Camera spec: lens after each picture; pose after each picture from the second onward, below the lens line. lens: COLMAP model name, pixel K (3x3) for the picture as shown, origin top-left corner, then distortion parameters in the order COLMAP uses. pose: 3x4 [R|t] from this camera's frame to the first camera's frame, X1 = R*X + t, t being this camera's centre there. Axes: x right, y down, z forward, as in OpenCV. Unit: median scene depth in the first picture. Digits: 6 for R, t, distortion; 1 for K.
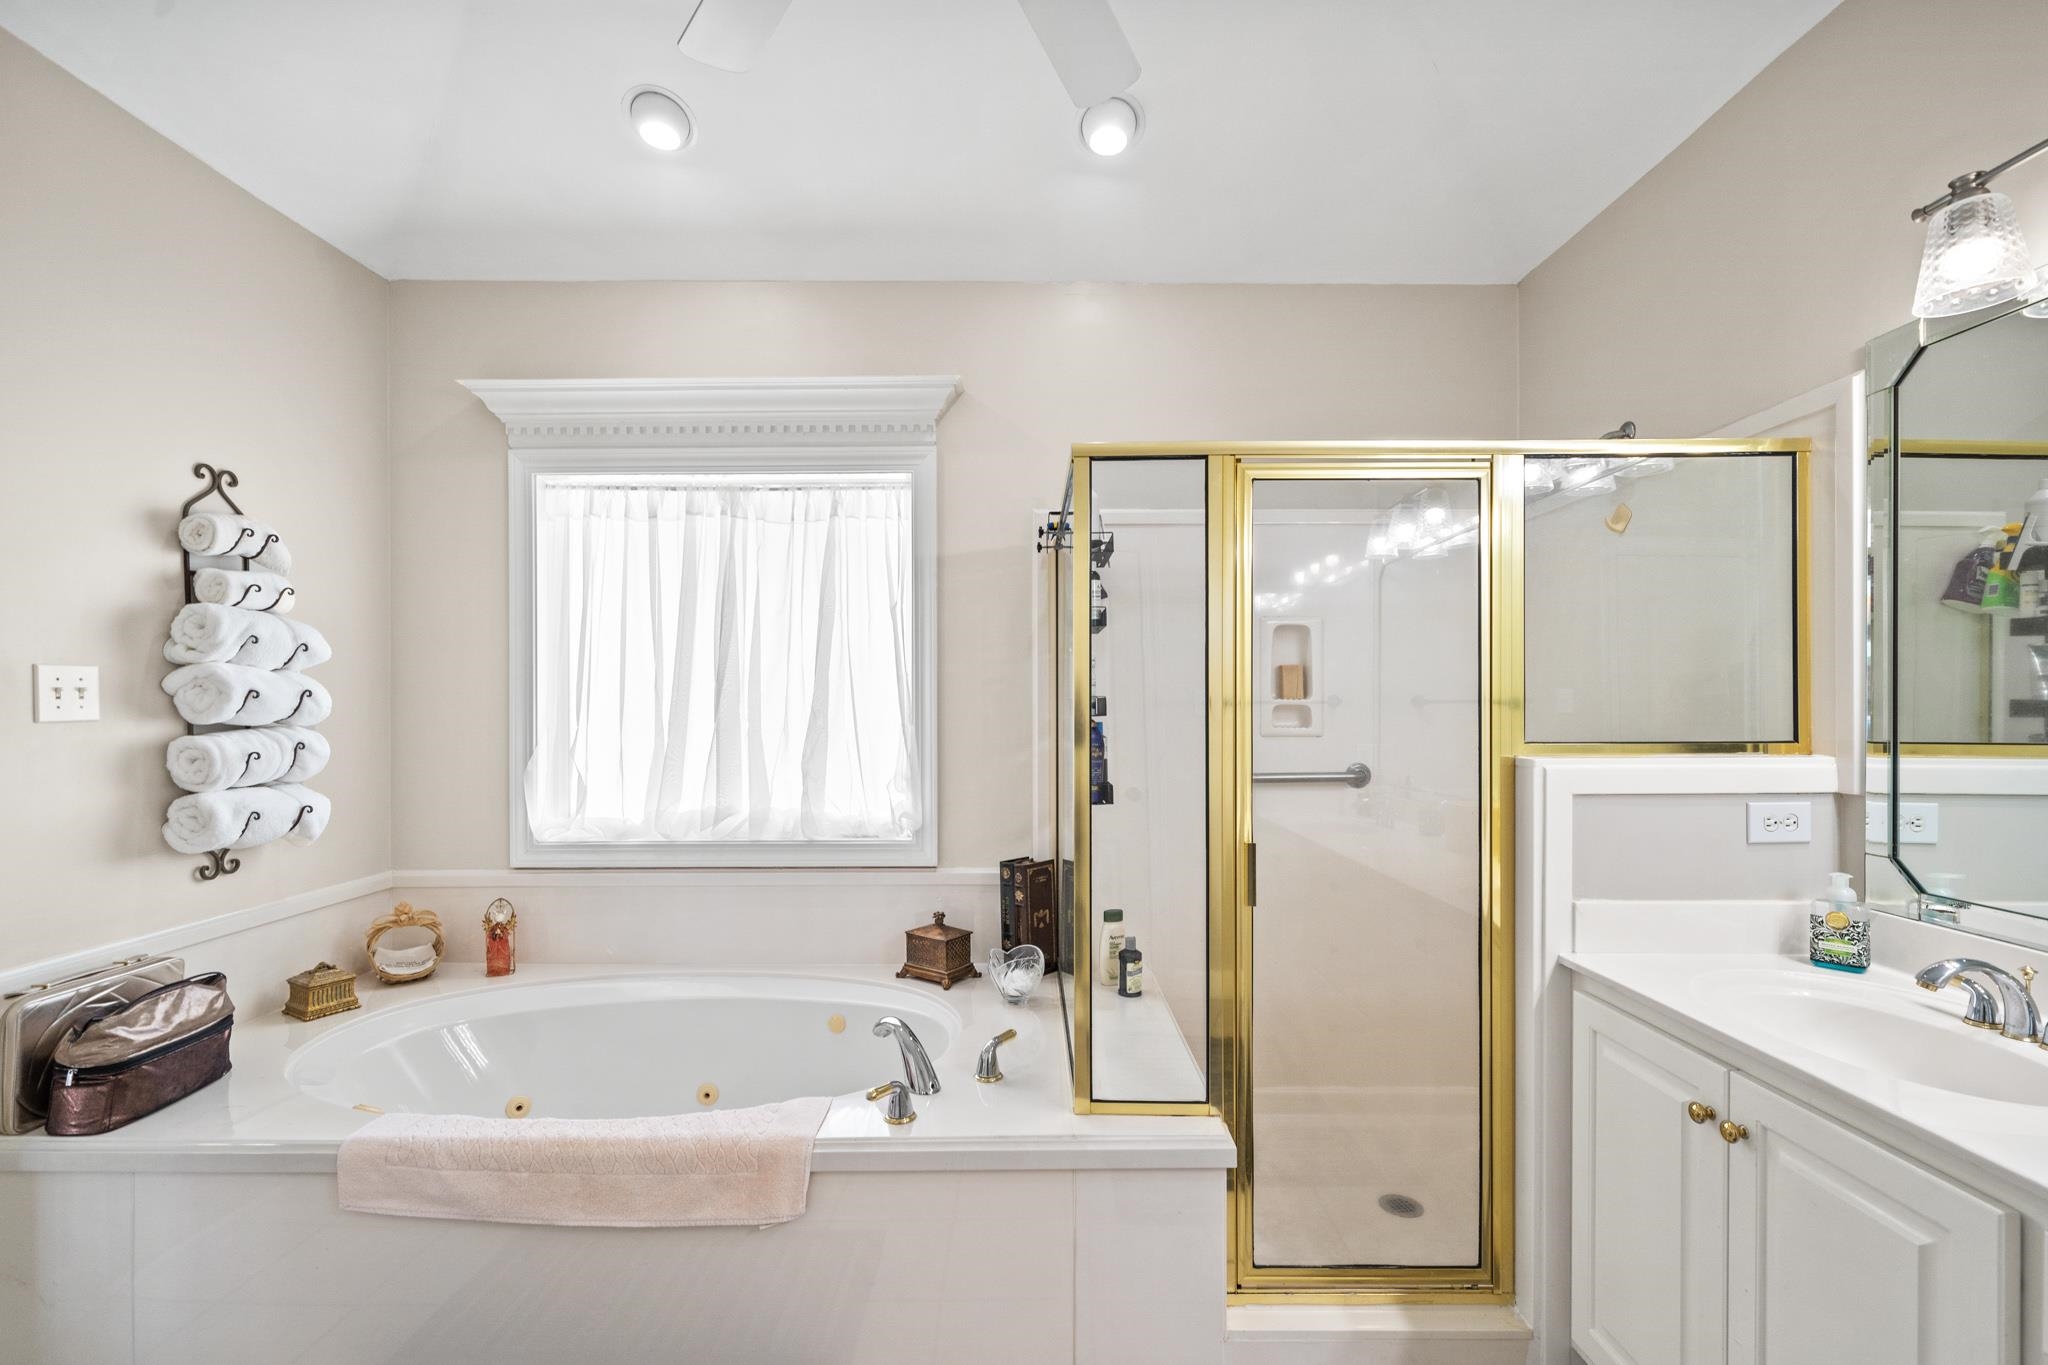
lens RADIAL K [[889.2, 0, 1027.8], [0, 889.2, 703.1], [0, 0, 1]] dist [0.002163, 0.000253]
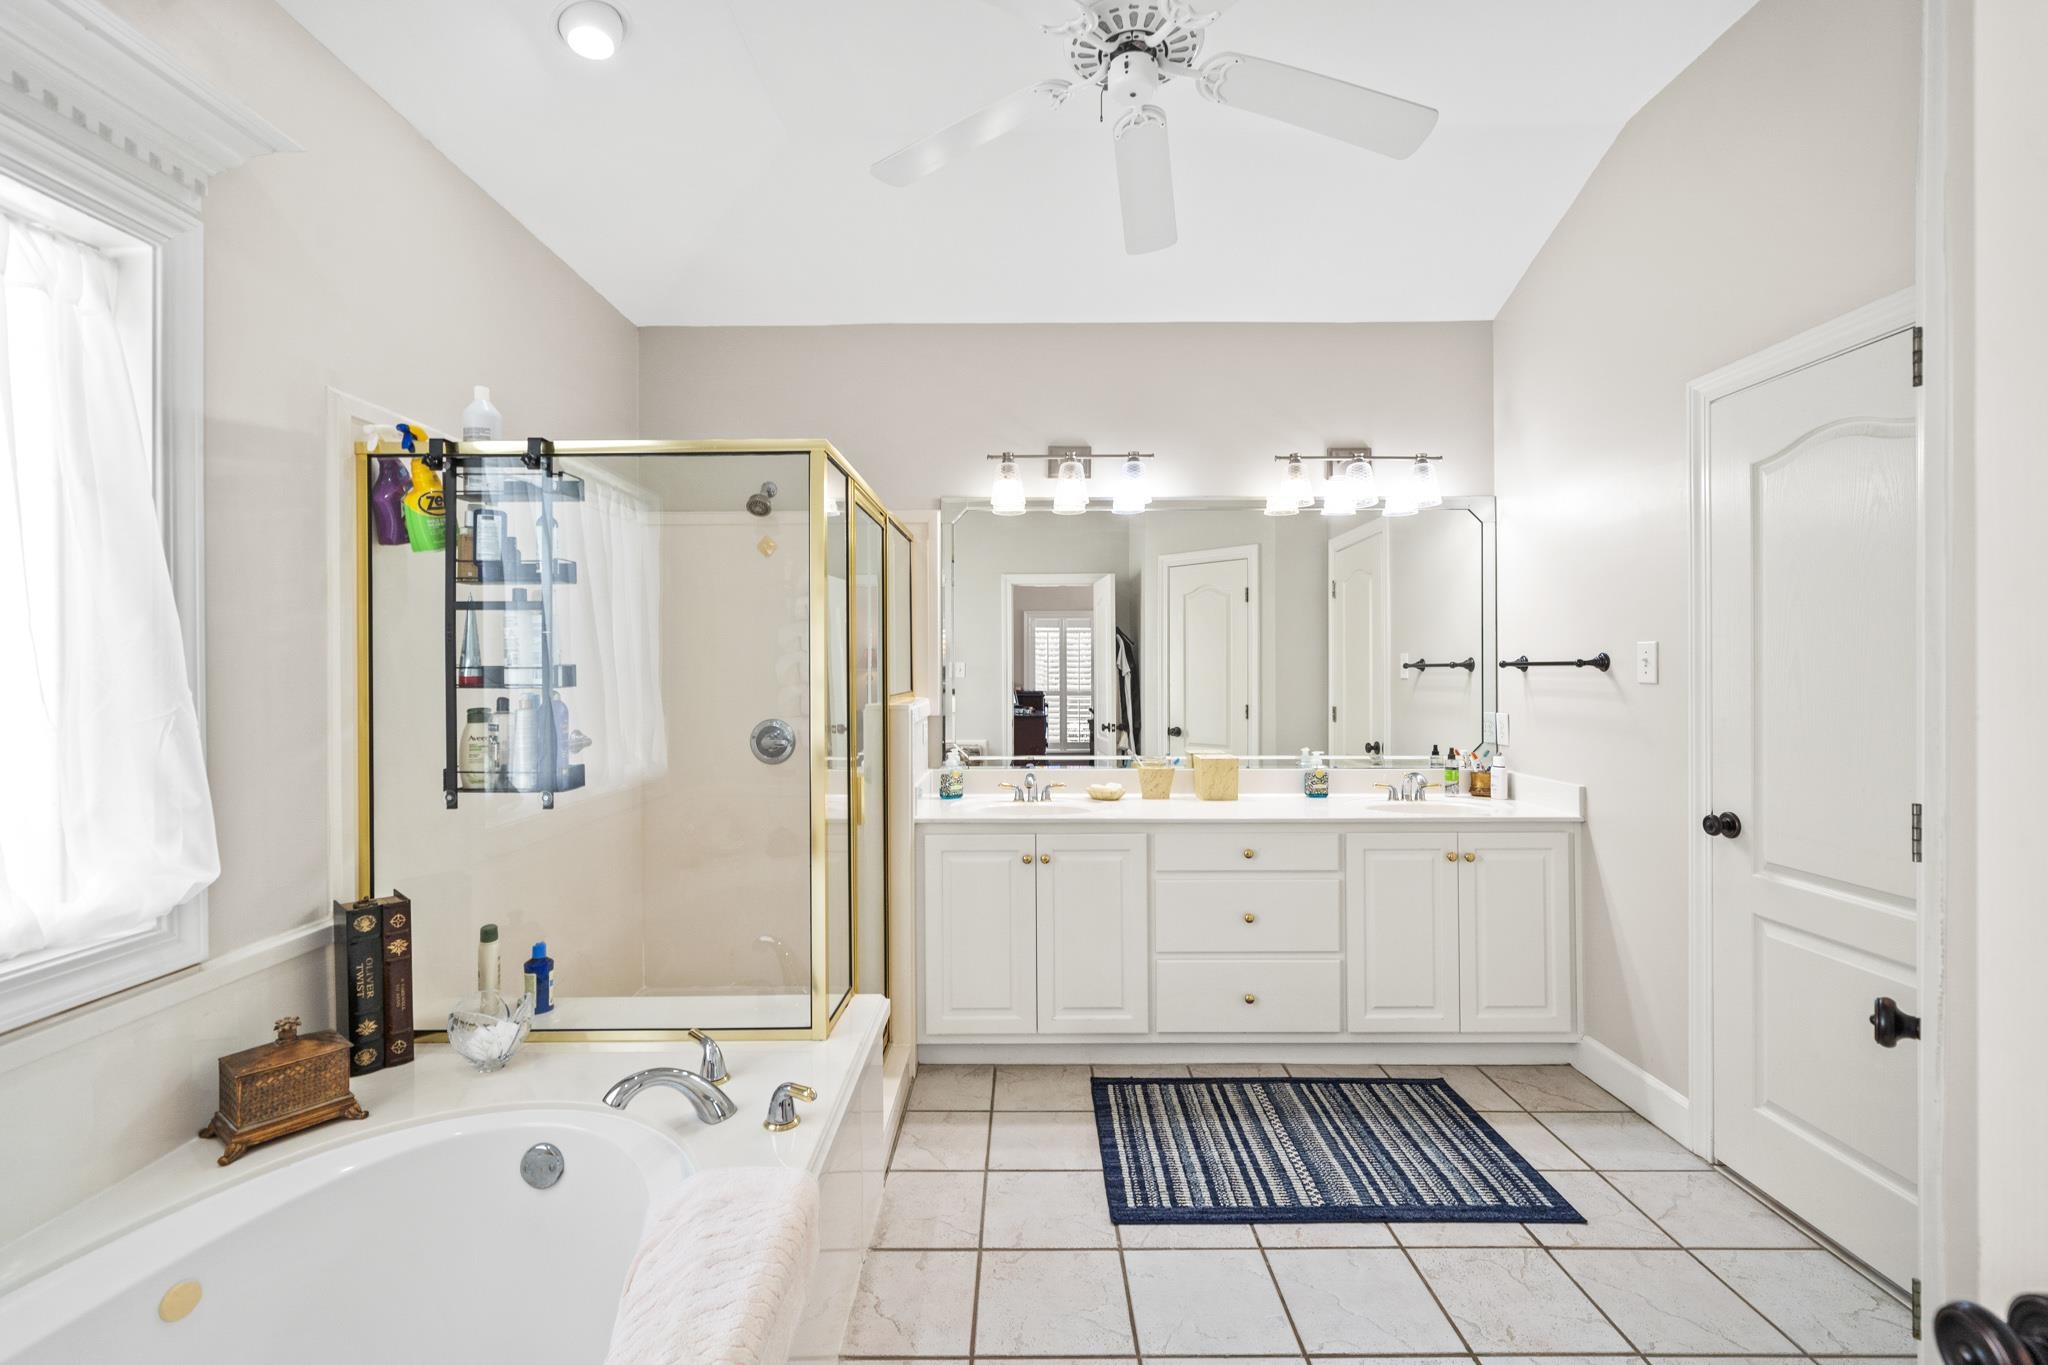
lens RADIAL K [[889.2, 0, 1030.7], [0, 889.2, 671.5], [0, 0, 1]] dist [0.002163, 0.000253]
pose [[-0.003620, -0.000931, 0.999993, -0.684085], [0.002191, 0.999997, 0.000939, -0.001081], [-0.999991, 0.002195, -0.003618, 0.479320]]
